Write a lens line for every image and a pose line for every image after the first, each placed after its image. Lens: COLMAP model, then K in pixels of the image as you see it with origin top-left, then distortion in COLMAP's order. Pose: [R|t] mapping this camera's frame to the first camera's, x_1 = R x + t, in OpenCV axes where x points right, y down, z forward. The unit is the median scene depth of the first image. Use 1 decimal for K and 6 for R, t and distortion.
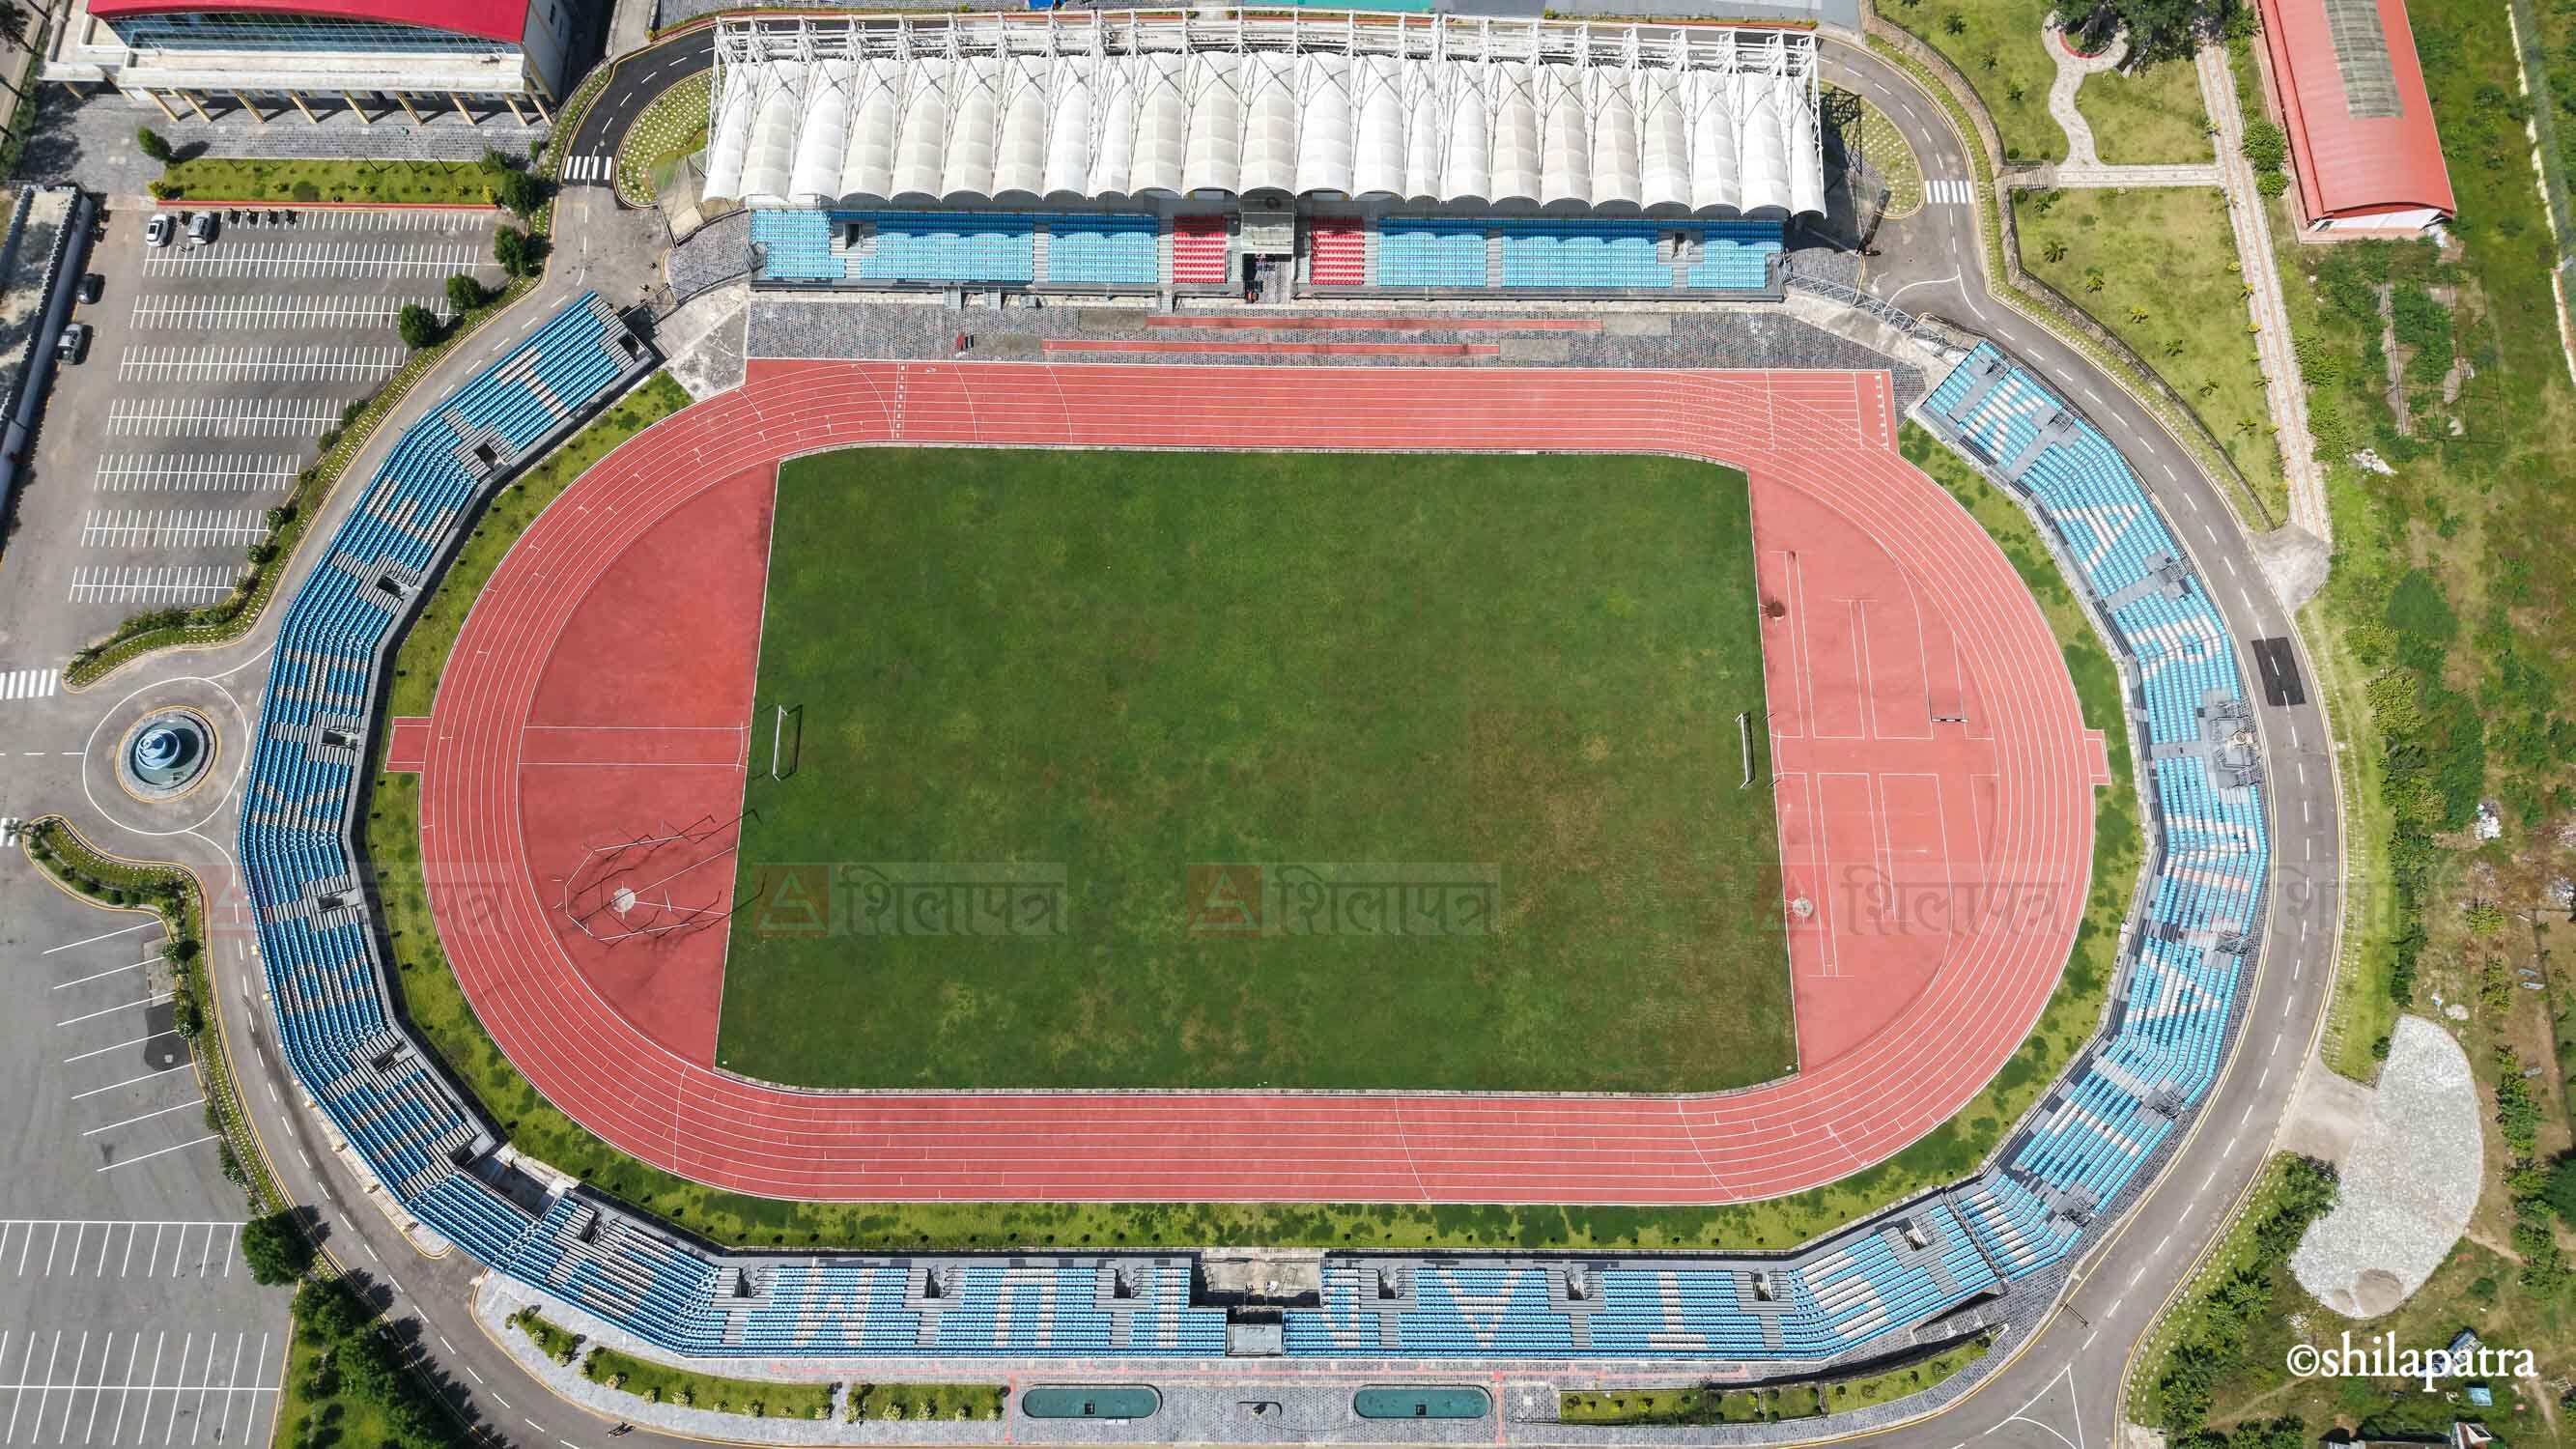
lens RADIAL K [[1735.7, 0, 1316.2], [0, 1735.7, 707.9], [0, 0, 1]] dist [0.010705, -0.005538]
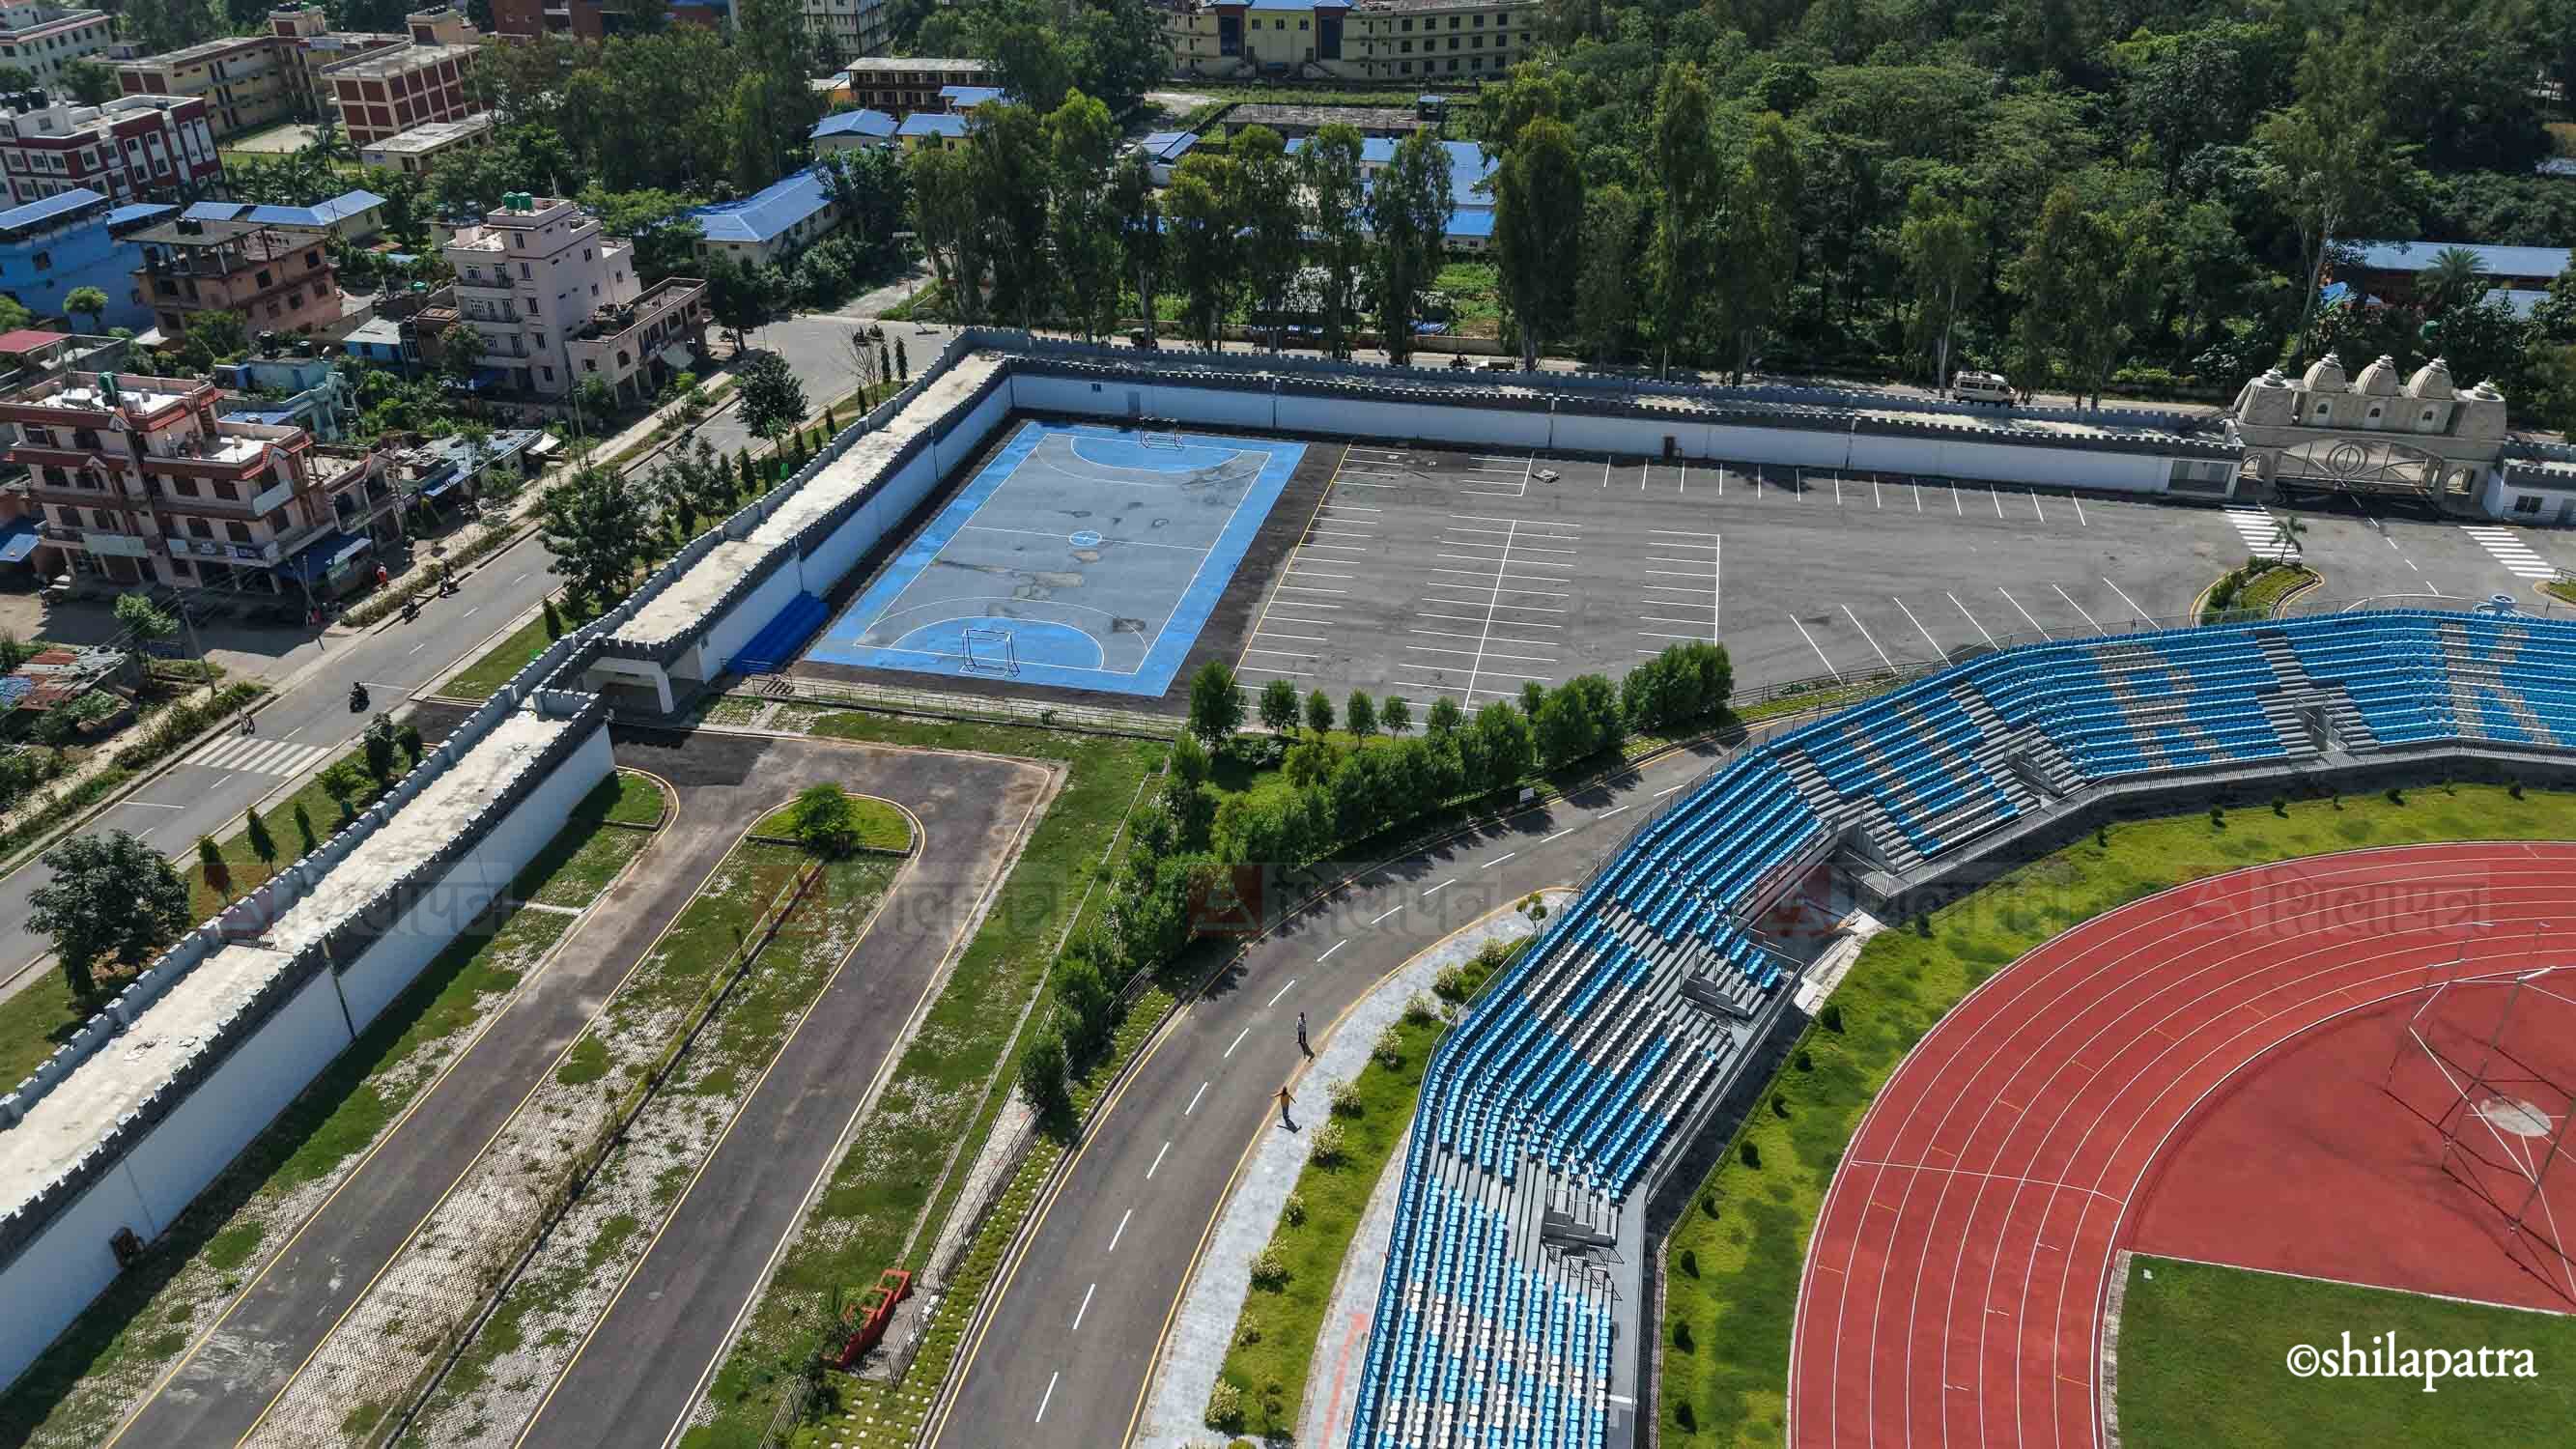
lens RADIAL K [[1830.8, 0, 1257.9], [0, 1830.8, 710.8], [0, 0, 1]] dist [0.018495, -0.017771]
pose [[-0.212214, 0.491479, -0.844638, -0.023614], [-0.925401, 0.176657, 0.335299, 0.232593], [0.314004, 0.852784, 0.417326, 0.686806]]
